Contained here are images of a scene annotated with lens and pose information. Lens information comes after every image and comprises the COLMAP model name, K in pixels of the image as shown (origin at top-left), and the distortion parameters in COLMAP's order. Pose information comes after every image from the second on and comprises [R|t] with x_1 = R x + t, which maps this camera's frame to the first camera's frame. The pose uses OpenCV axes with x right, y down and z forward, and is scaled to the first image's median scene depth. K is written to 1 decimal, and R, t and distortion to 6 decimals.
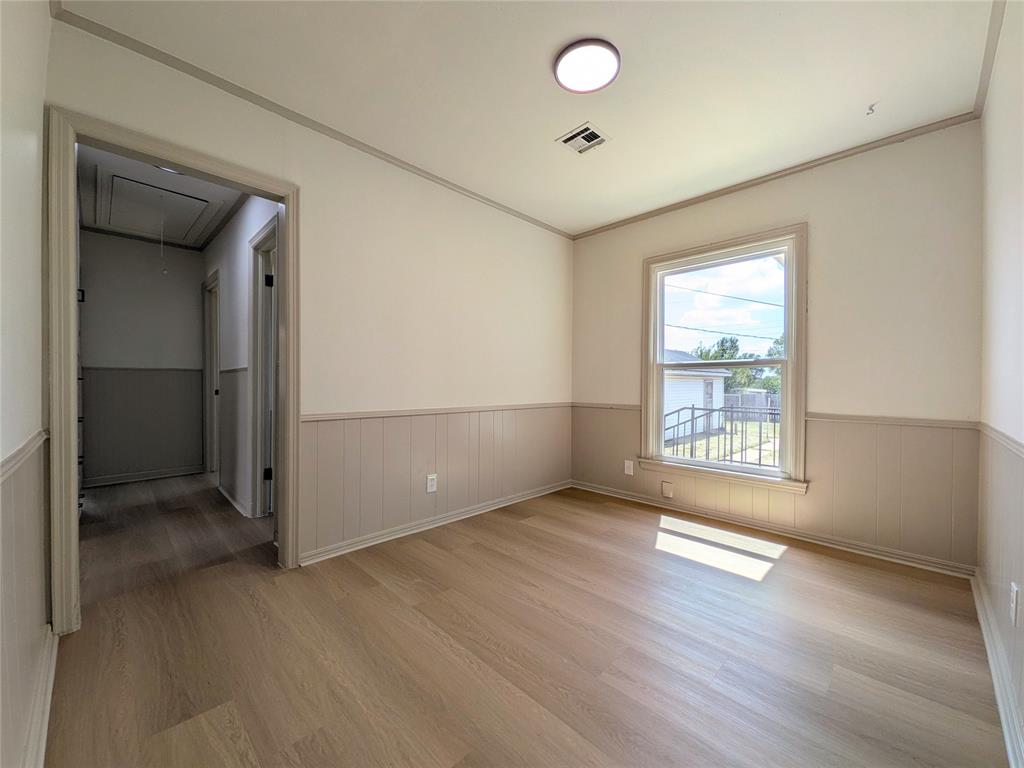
lens RADIAL K [[402.6, 0, 509.2], [0, 402.6, 383.4], [0, 0, 1]] dist [0.008905, -0.001630]
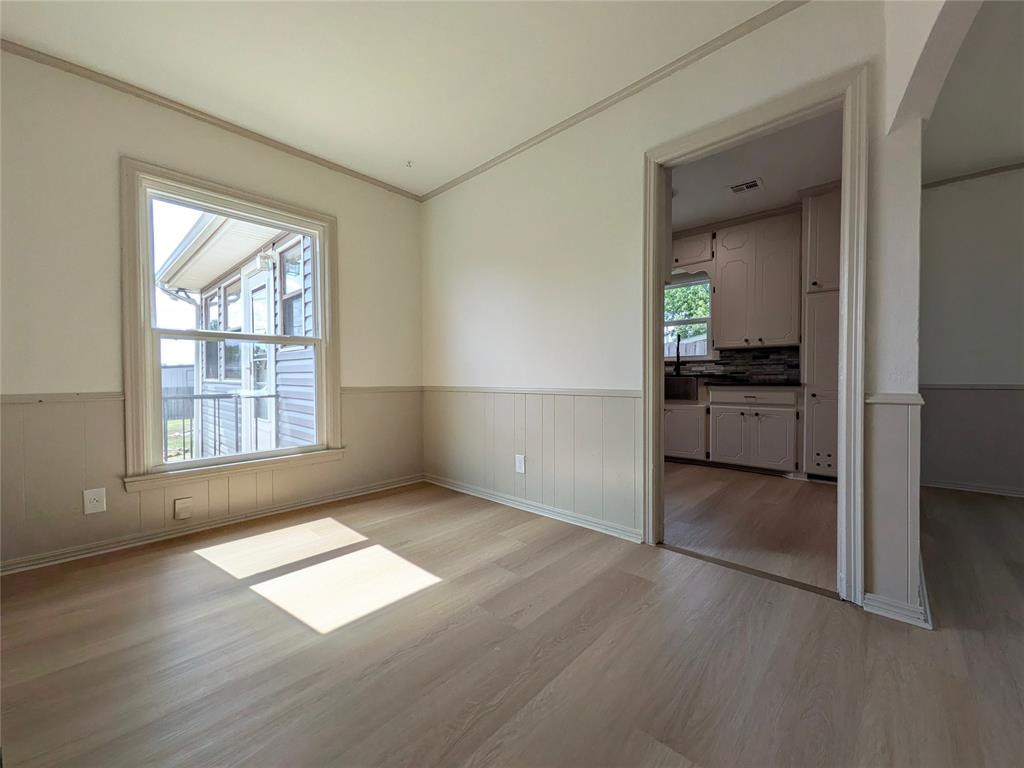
lens RADIAL K [[402.6, 0, 519.3], [0, 402.6, 382.9], [0, 0, 1]] dist [0.008905, -0.001630]
pose [[-0.055444, -0.019324, 0.998275, -0.428545], [0.000407, 0.999812, 0.019376, 0.037876], [-0.998462, 0.001481, -0.055426, 0.562706]]
